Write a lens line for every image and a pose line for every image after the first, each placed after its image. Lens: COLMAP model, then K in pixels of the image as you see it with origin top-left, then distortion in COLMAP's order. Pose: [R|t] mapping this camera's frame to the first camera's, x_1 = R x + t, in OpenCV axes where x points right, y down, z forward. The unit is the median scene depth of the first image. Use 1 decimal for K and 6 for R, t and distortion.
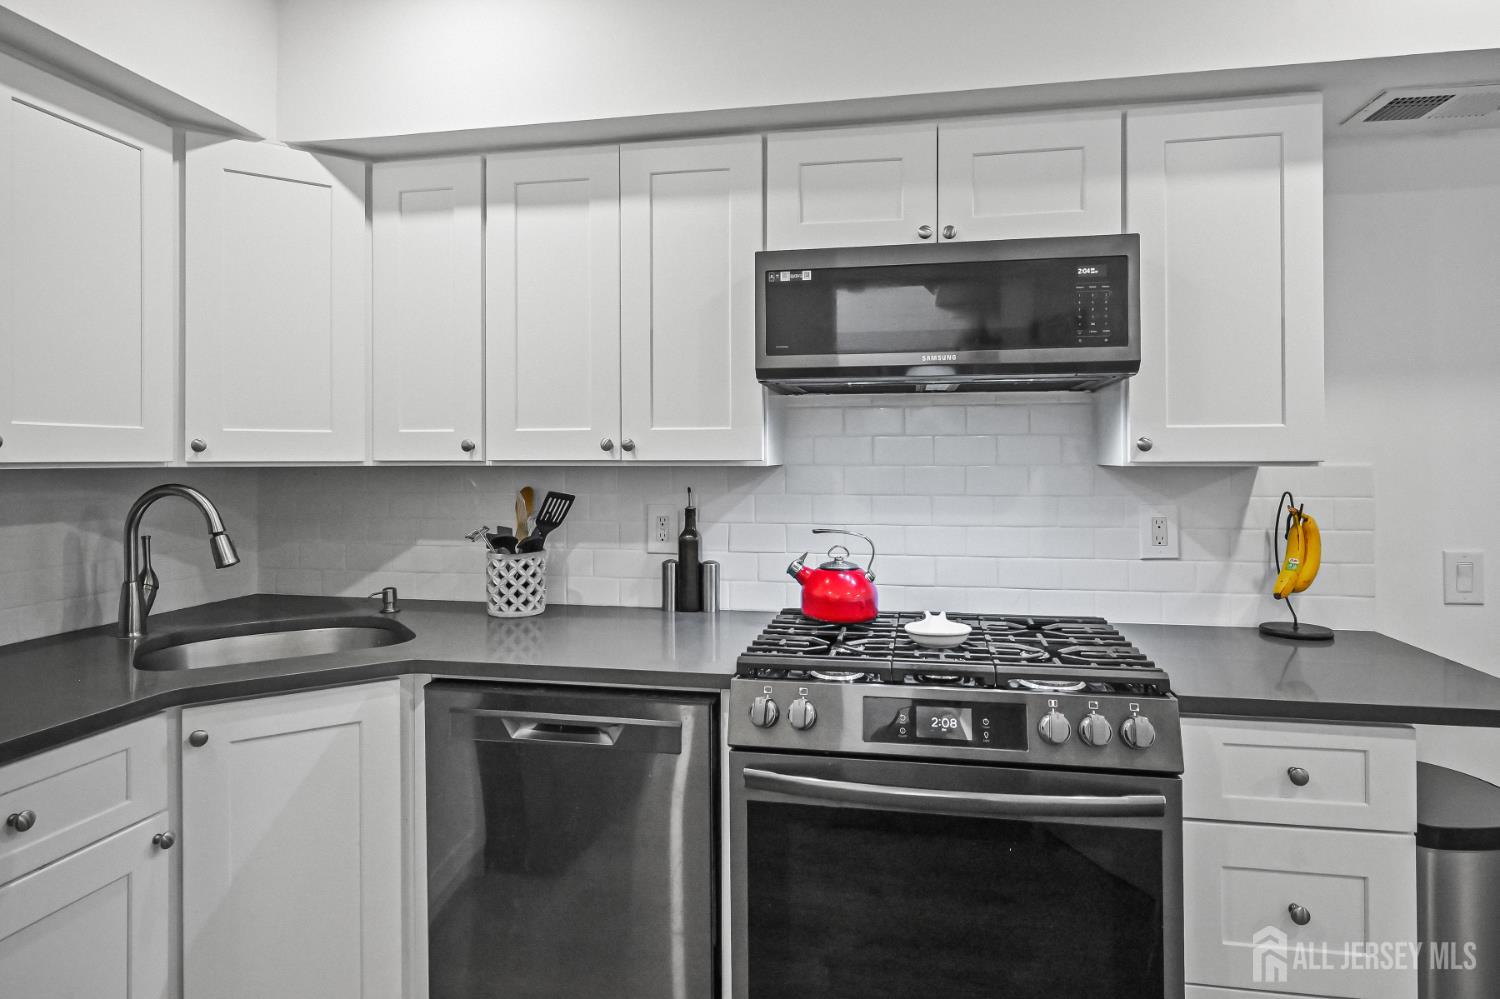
lens RADIAL K [[854.0, 0, 751.0], [0, 854.0, 456.3], [0, 0, 1]] dist [-0.002884, 0.001426]
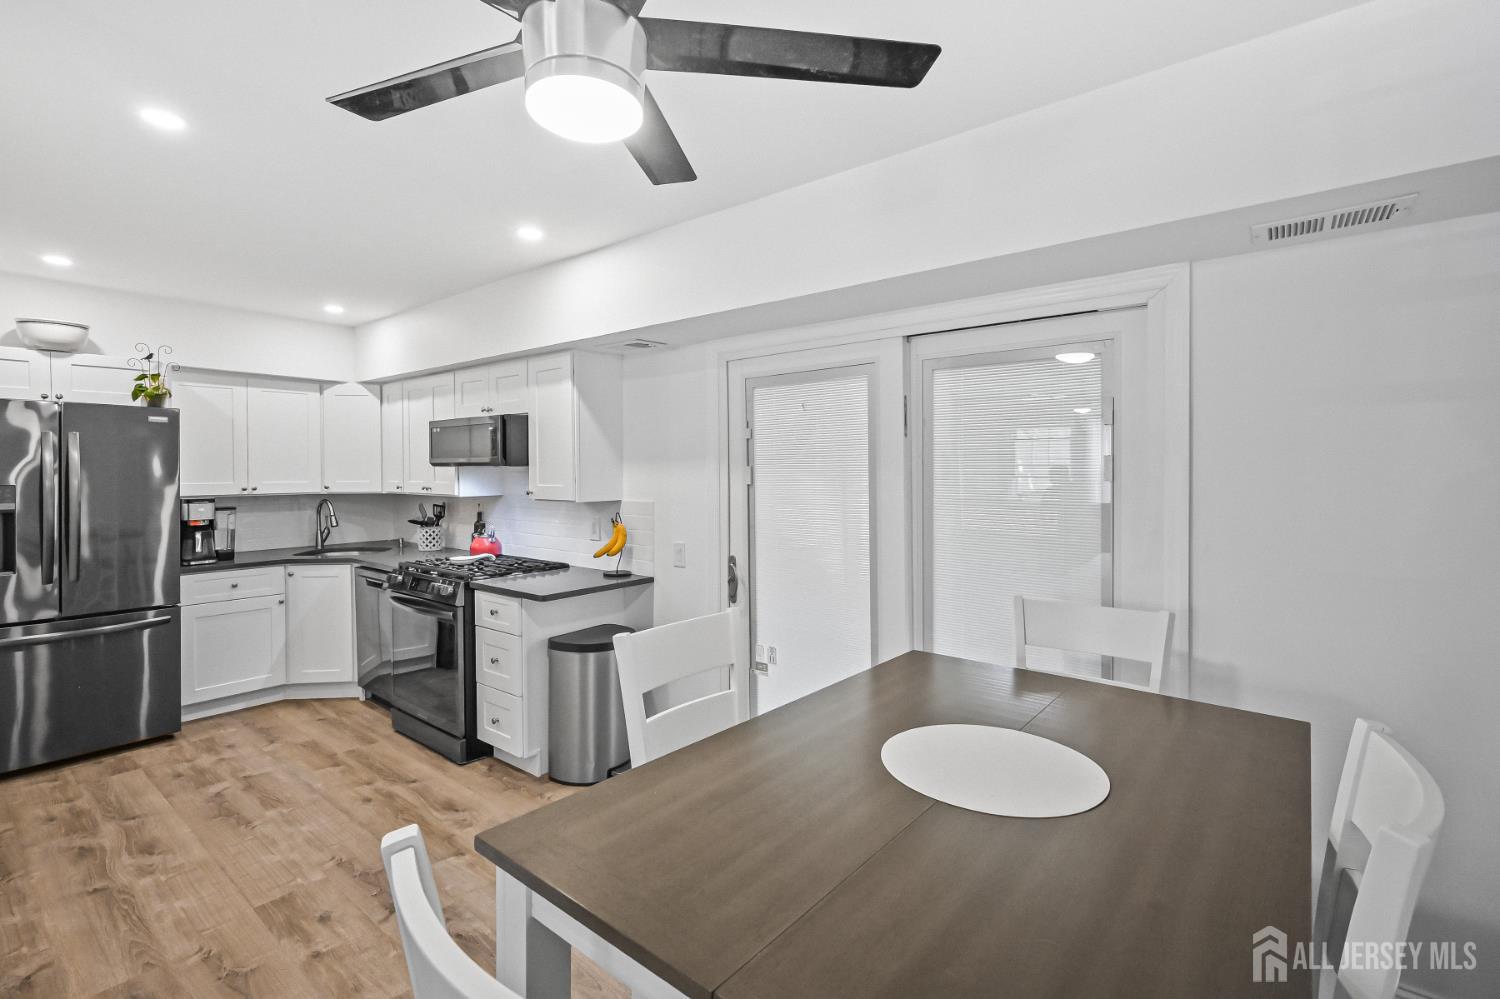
lens RADIAL K [[680.6, 0, 762.2], [0, 680.6, 479.0], [0, 0, 1]] dist [-0.008894, 0.001217]
pose [[0.886814, 0.006597, -0.462079, 1.814780], [0.002672, 0.999808, 0.019401, -0.082019], [0.462118, -0.018440, 0.886627, -0.428664]]
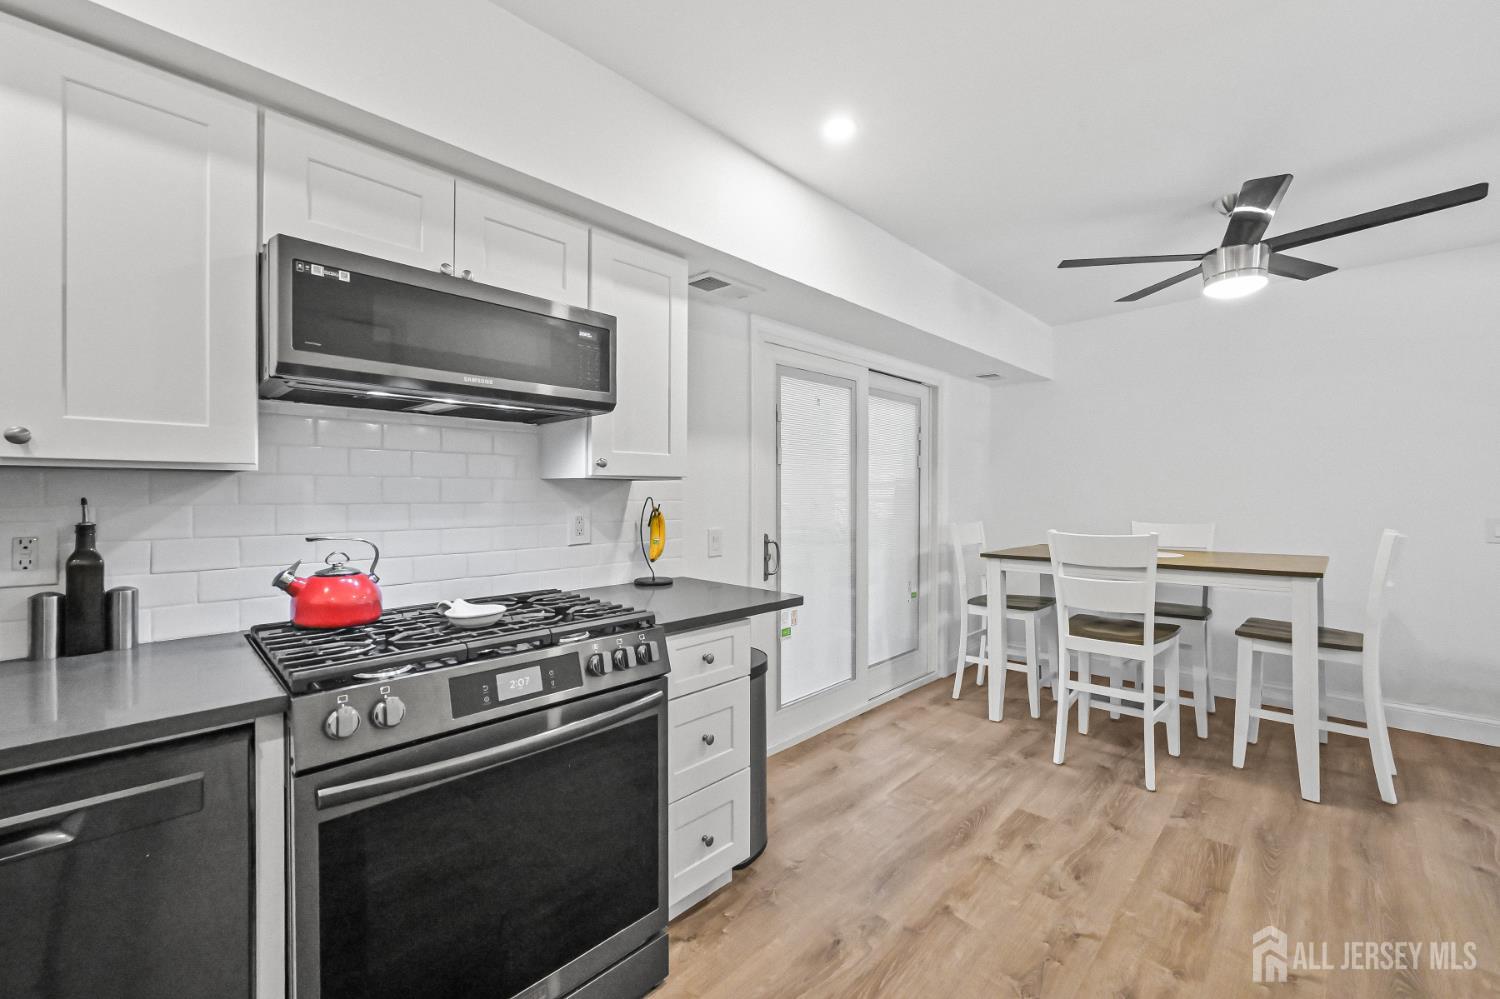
lens RADIAL K [[605.8, 0, 755.7], [0, 605.8, 496.4], [0, 0, 1]] dist [-0.000289, 0.000847]
pose [[0.545961, -0.002062, 0.837808, -0.235120], [-0.005966, 0.999962, 0.006349, 0.031787], [-0.837789, -0.008465, 0.545928, 0.194676]]
